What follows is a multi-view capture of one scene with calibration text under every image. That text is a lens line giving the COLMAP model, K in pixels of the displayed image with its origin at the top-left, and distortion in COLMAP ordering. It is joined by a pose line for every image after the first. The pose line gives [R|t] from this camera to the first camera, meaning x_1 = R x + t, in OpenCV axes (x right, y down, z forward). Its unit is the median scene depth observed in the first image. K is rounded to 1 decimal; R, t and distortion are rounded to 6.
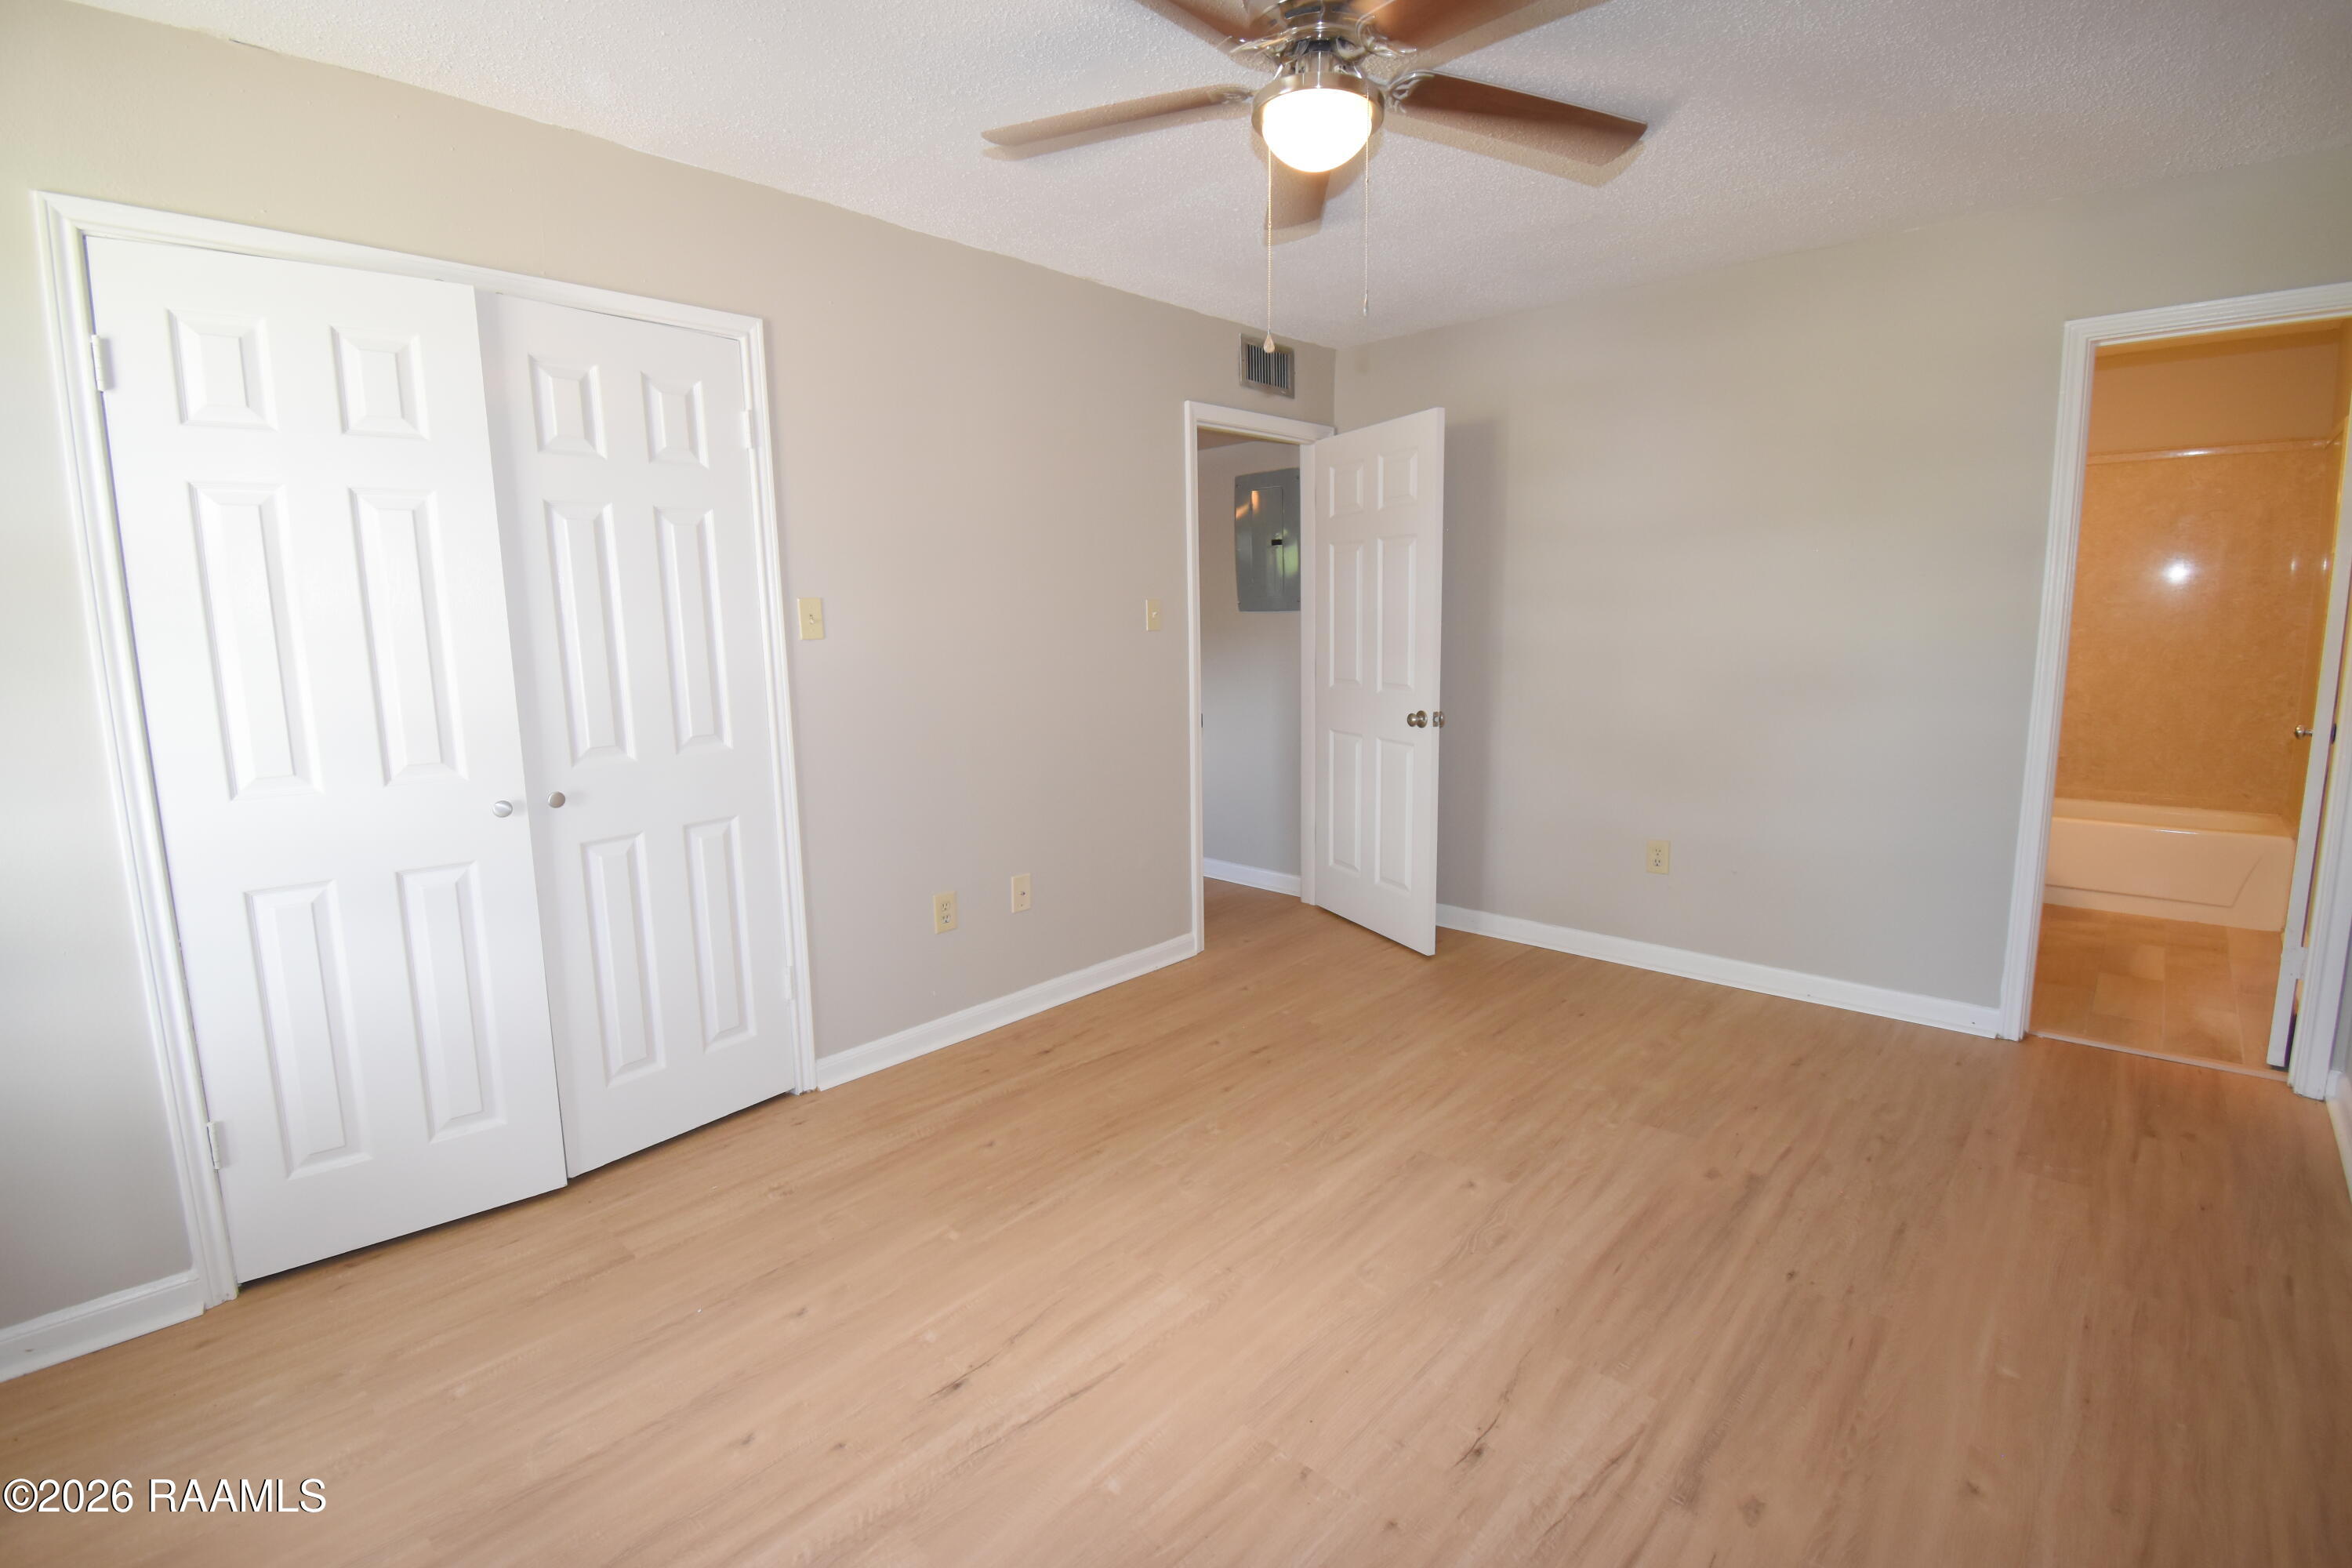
lens RADIAL K [[1075.2, 0, 1181.9], [0, 1075.2, 771.9], [0, 0, 1]] dist [0.021720, -0.027371]
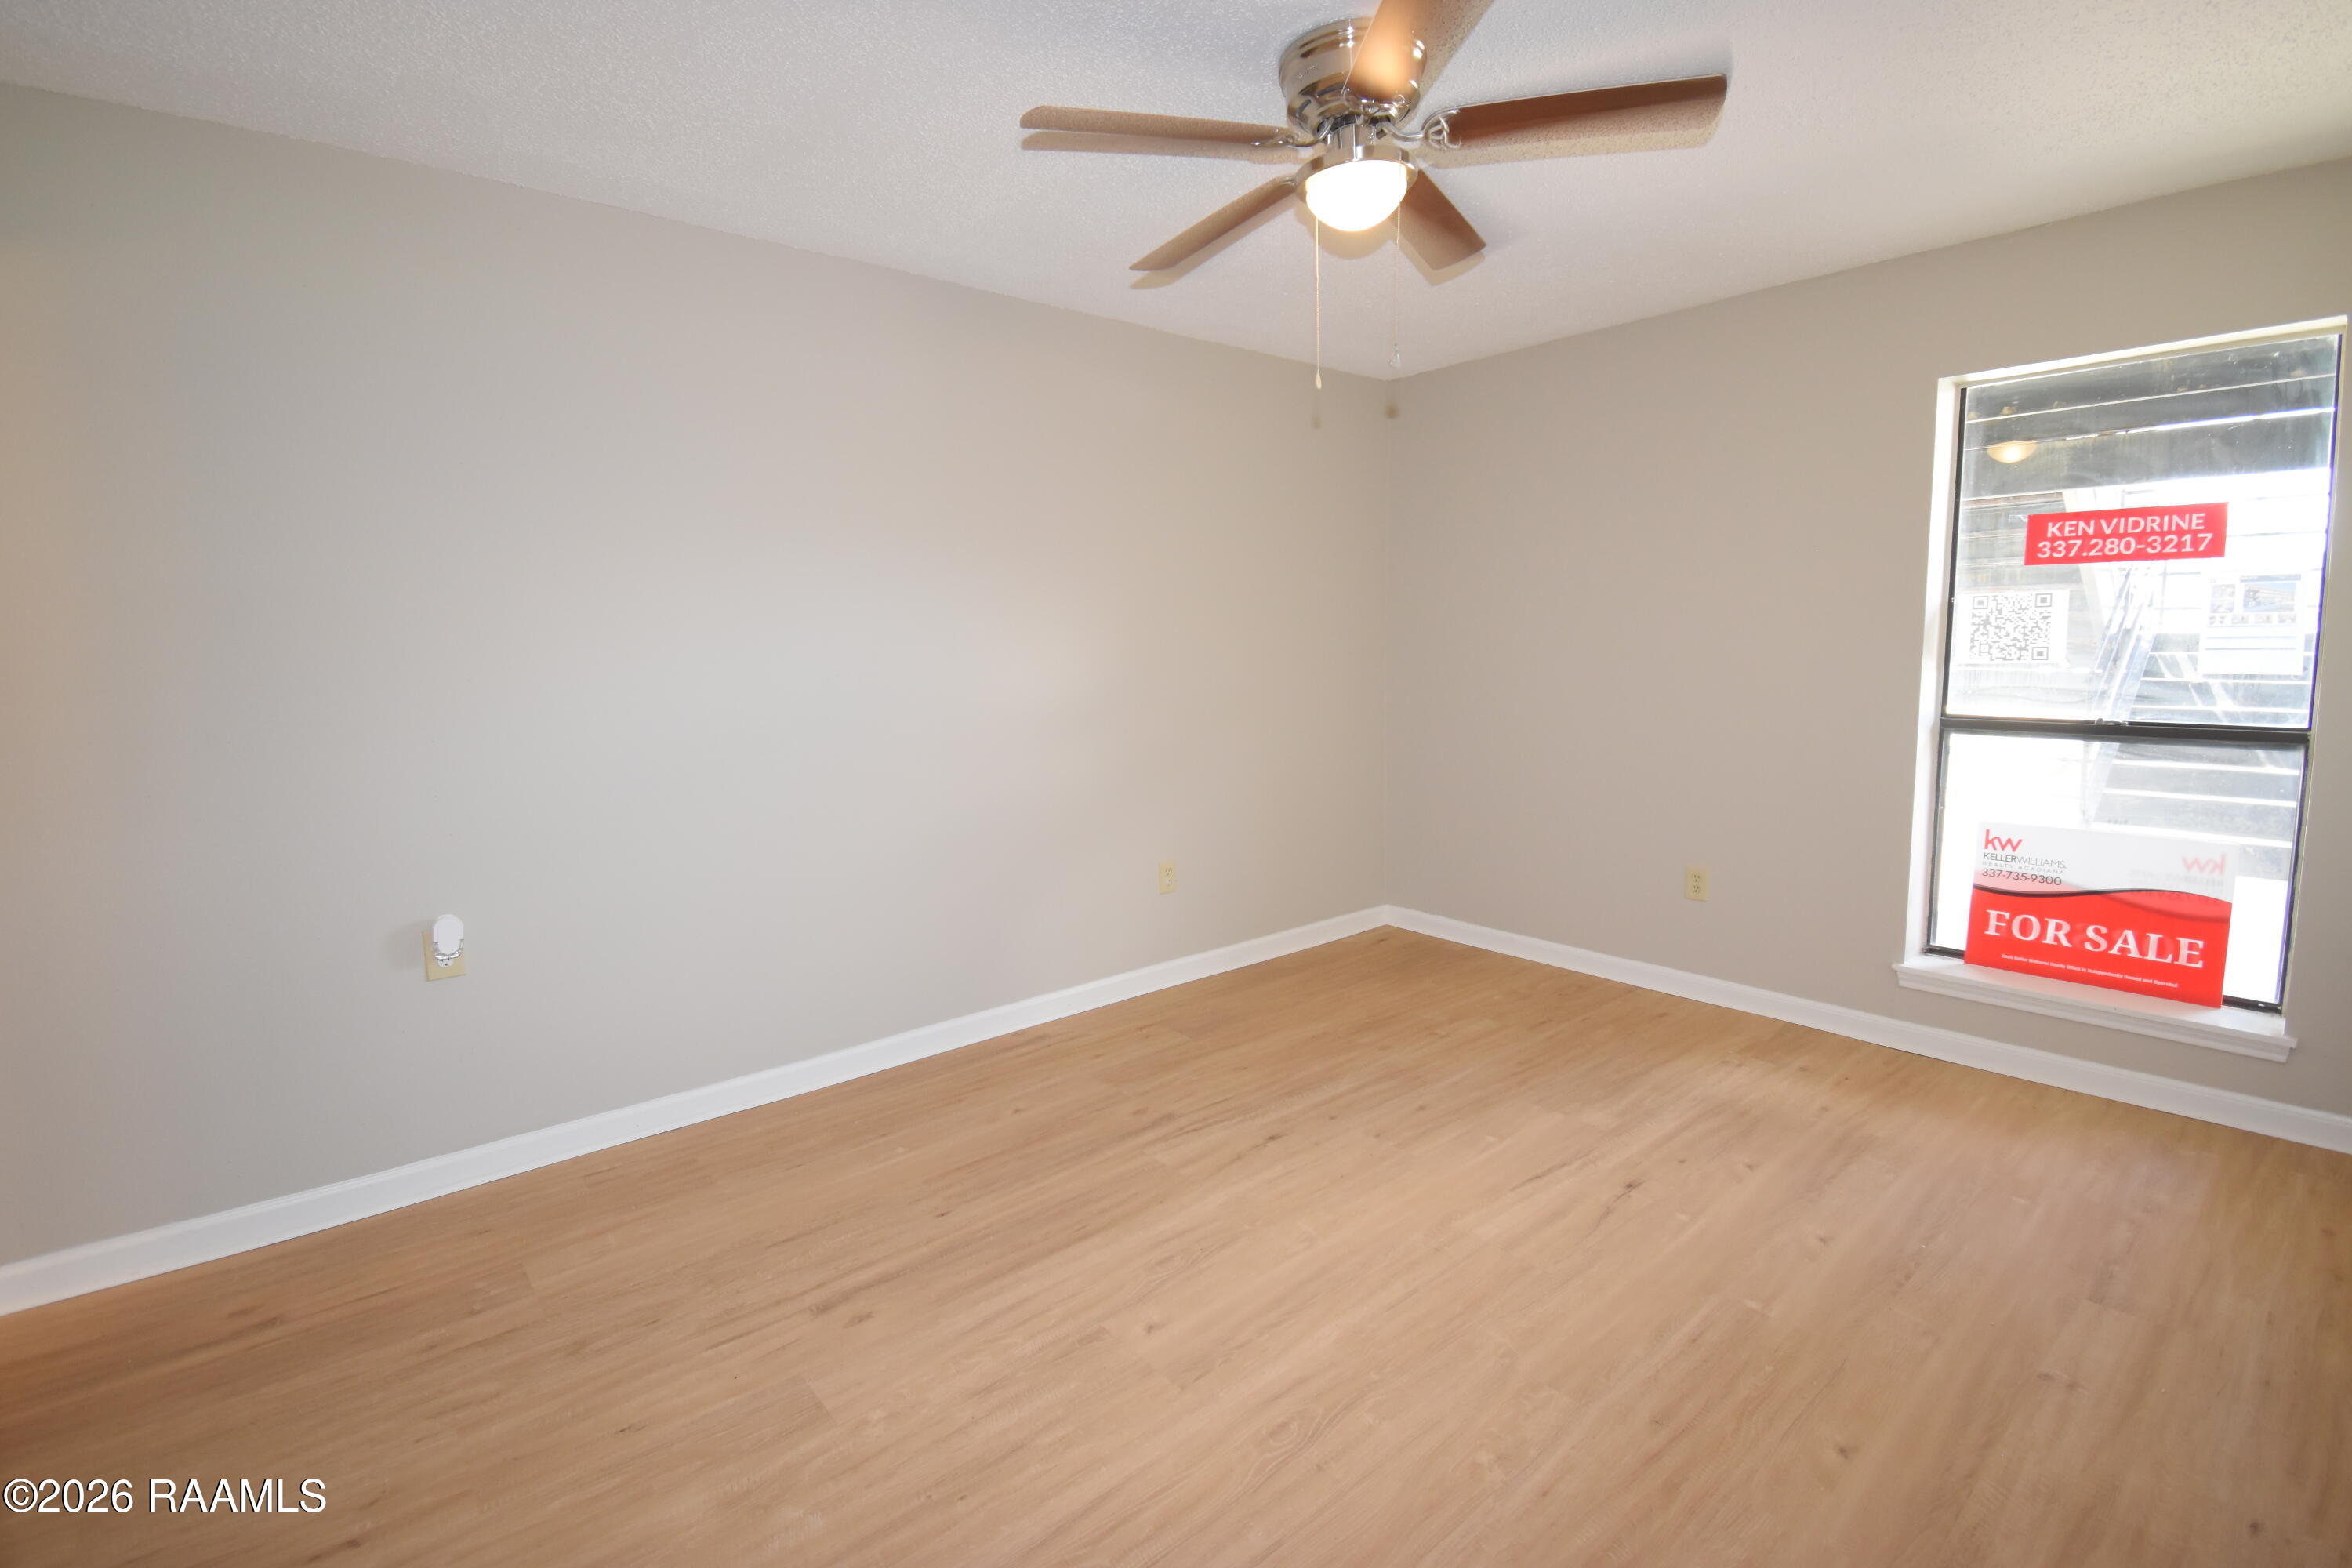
lens RADIAL K [[1075.2, 0, 1181.9], [0, 1075.2, 771.9], [0, 0, 1]] dist [0.021720, -0.027371]
pose [[-0.992594, 0.018887, 0.120003, 0.143562], [0.049745, 0.964416, 0.259667, -0.255570], [-0.110829, 0.263714, -0.958213, 1.763342]]
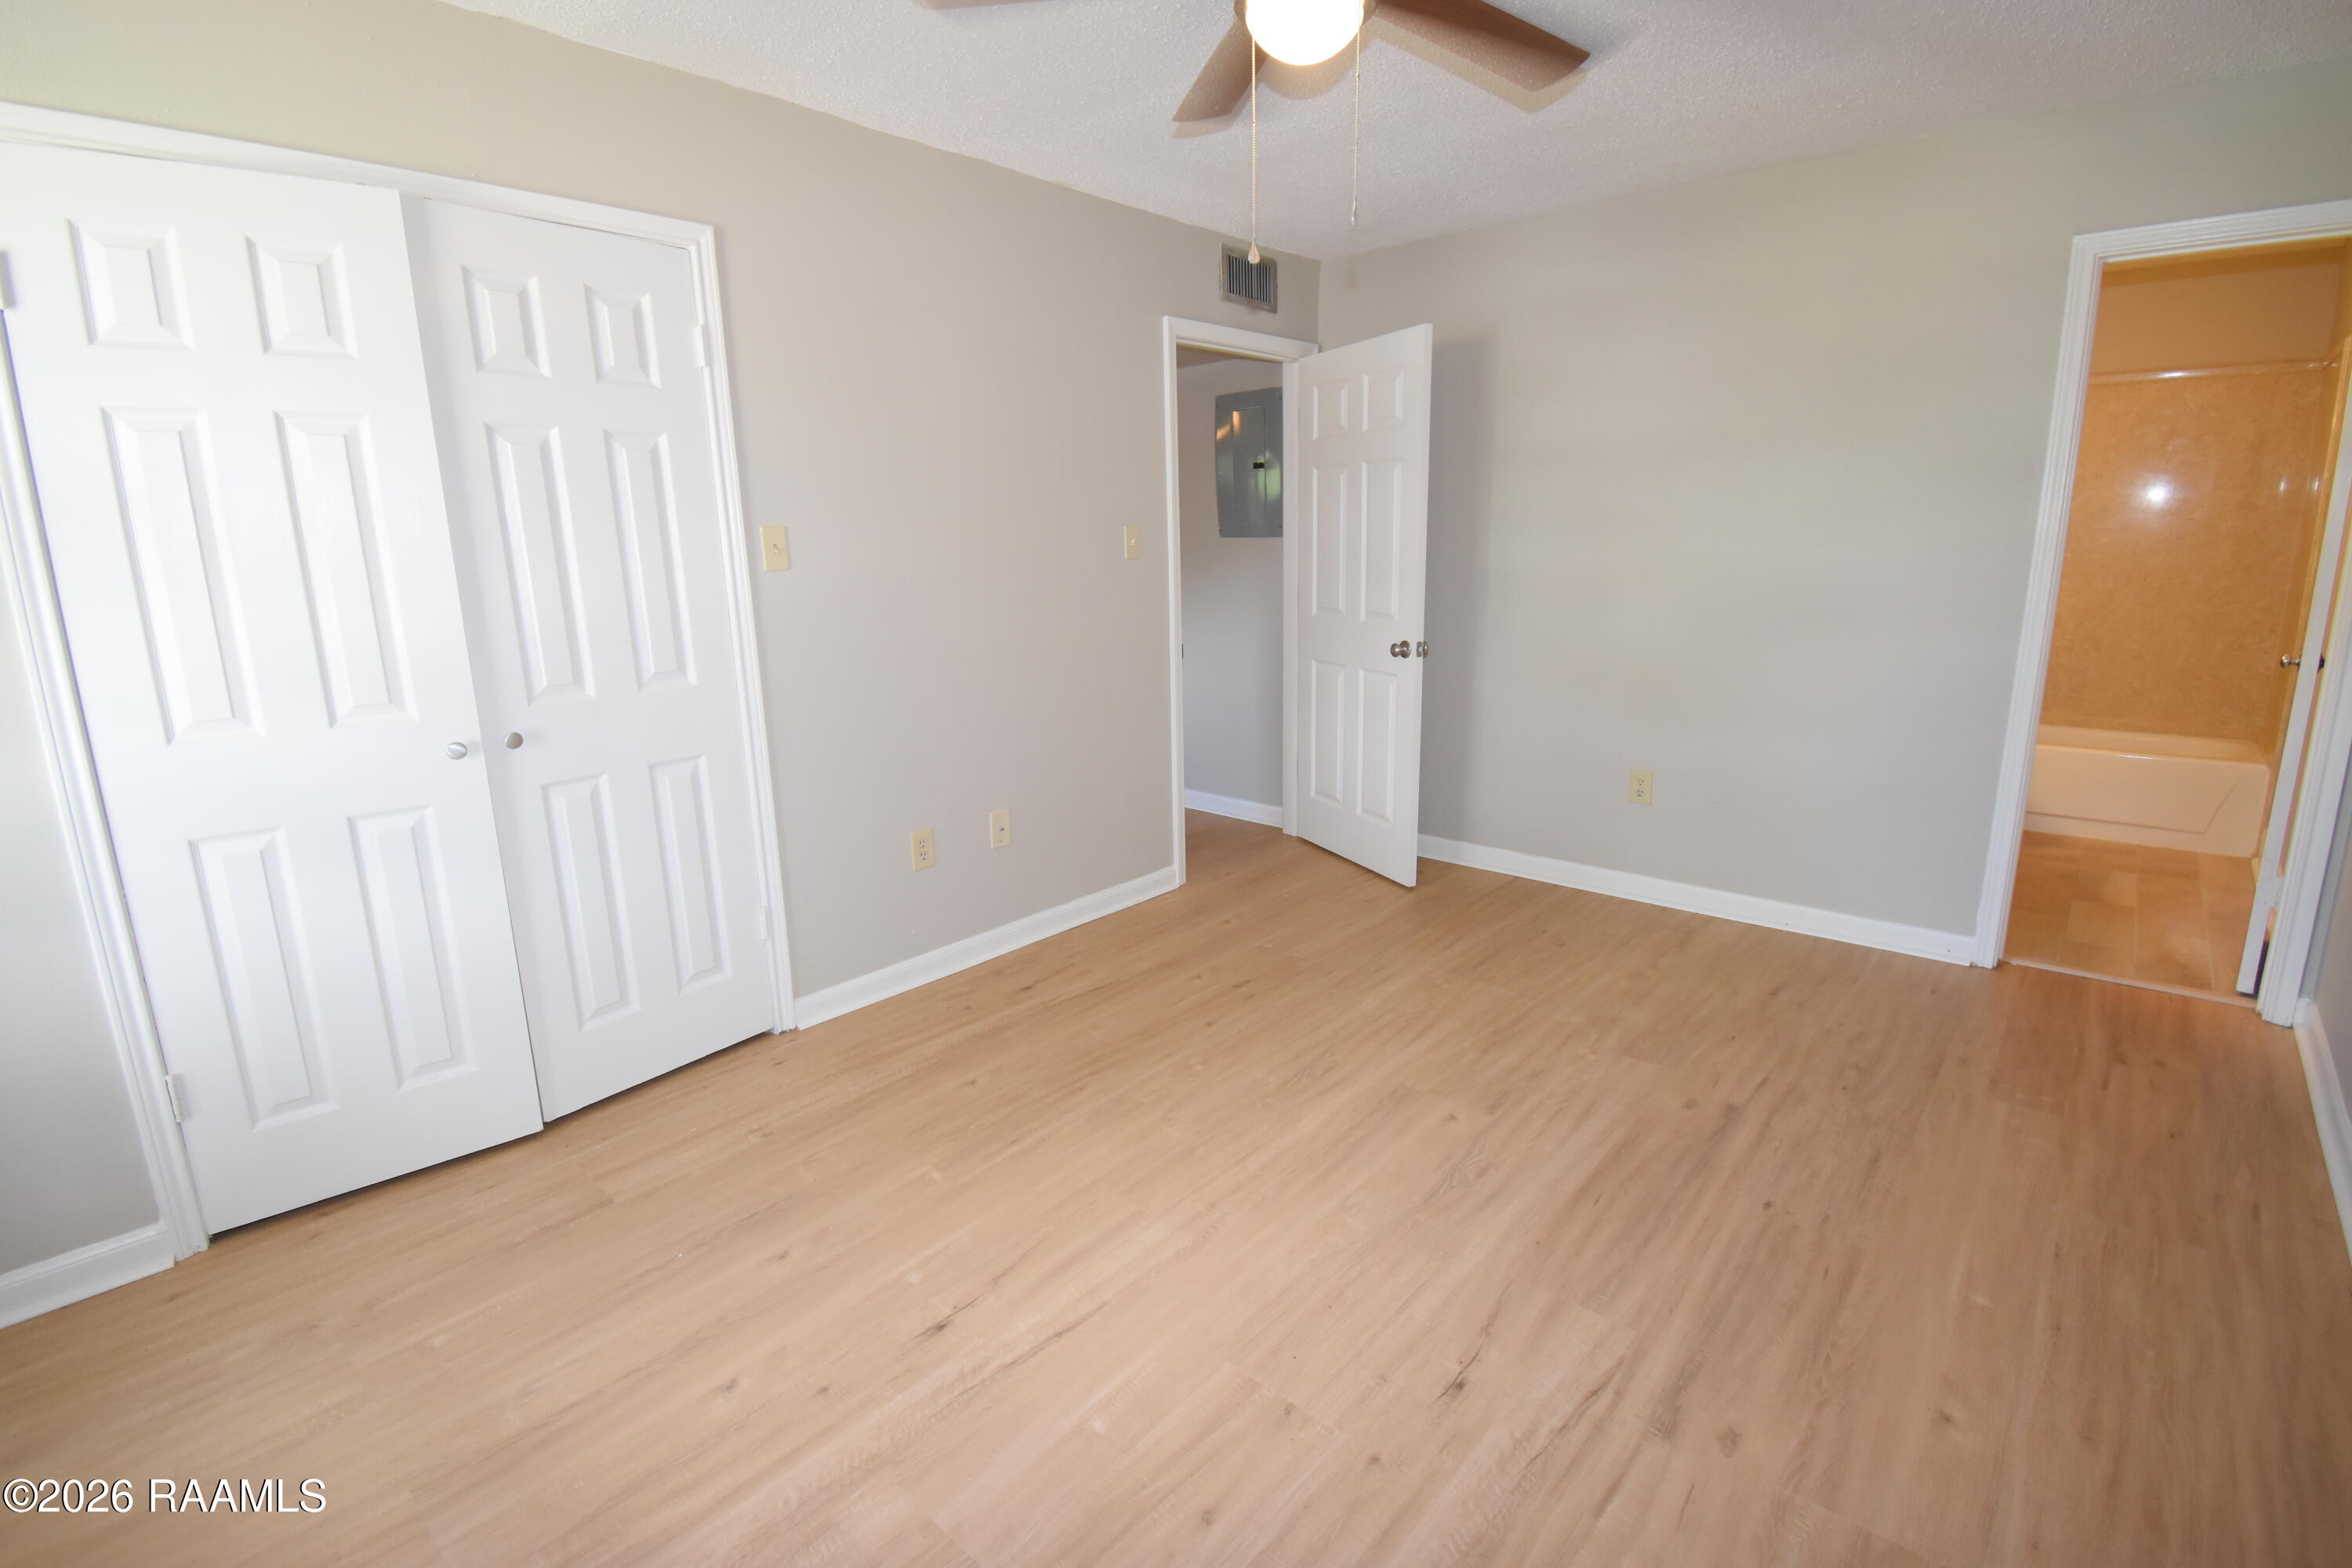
lens RADIAL K [[1075.2, 0, 1181.9], [0, 1075.2, 771.9], [0, 0, 1]] dist [0.021720, -0.027371]
pose [[0.999818, -0.005431, 0.018303, -0.000787], [0.004153, 0.997599, 0.069135, -0.010188], [-0.018634, -0.069046, 0.997439, 0.025859]]
